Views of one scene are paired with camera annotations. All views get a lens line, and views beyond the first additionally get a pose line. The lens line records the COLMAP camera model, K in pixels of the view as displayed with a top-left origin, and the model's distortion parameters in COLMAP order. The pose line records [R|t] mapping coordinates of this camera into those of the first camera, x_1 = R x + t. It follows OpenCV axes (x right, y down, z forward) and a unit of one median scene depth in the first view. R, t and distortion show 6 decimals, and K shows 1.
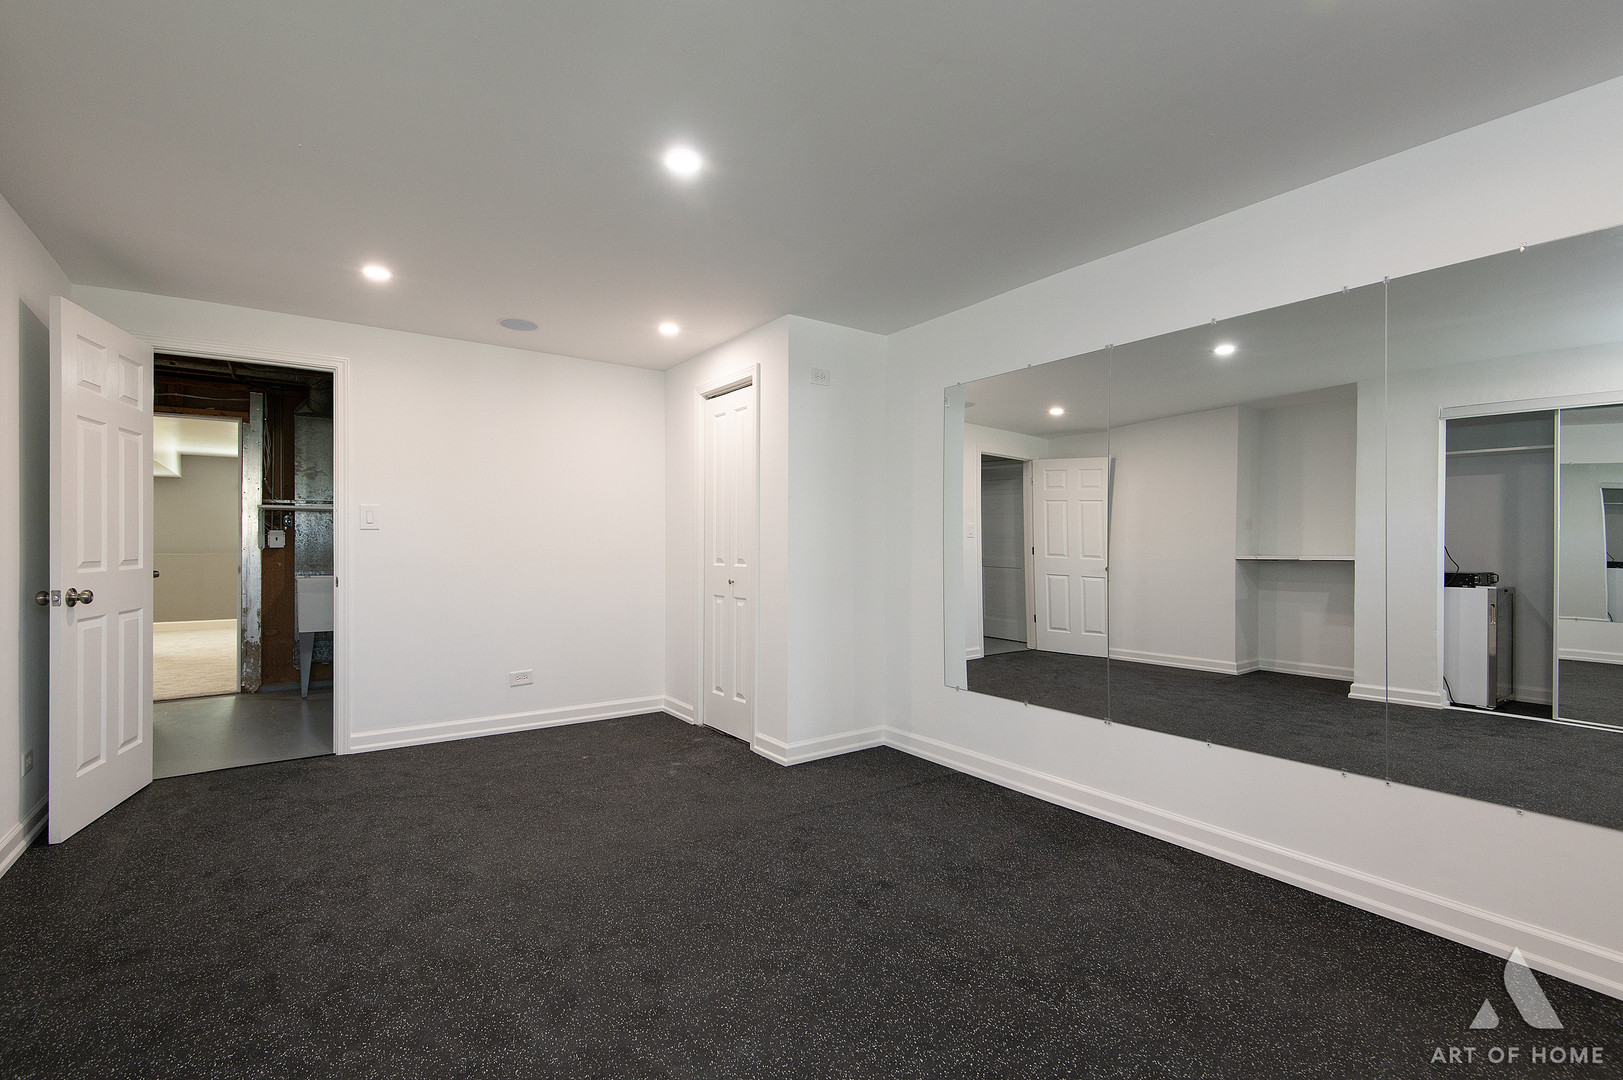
lens RADIAL K [[722.6, 0, 814.9], [0, 722.6, 544.5], [0, 0, 1]] dist [0.012008, -0.004935]
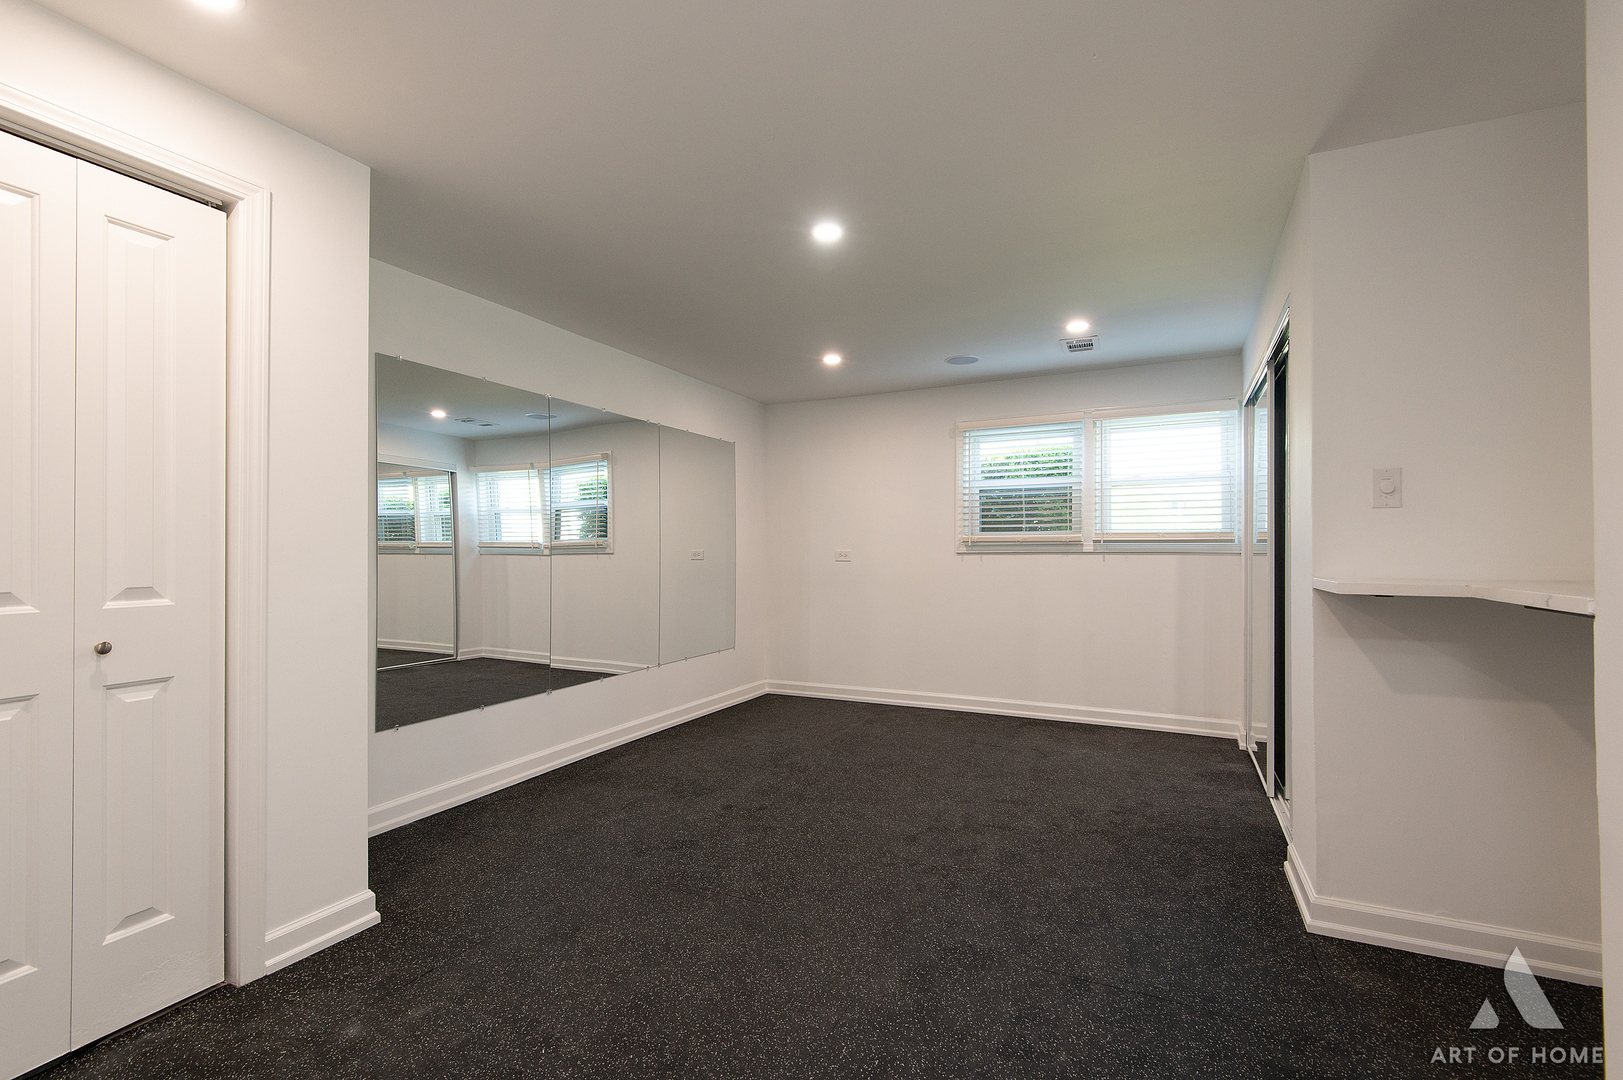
lens RADIAL K [[722.6, 0, 812.4], [0, 722.6, 541.8], [0, 0, 1]] dist [0.012008, -0.004935]
pose [[-0.472919, 0.008160, 0.881068, -1.102473], [0.004367, 0.999967, -0.006917, -0.003472], [-0.881095, 0.000576, -0.472938, 1.437946]]
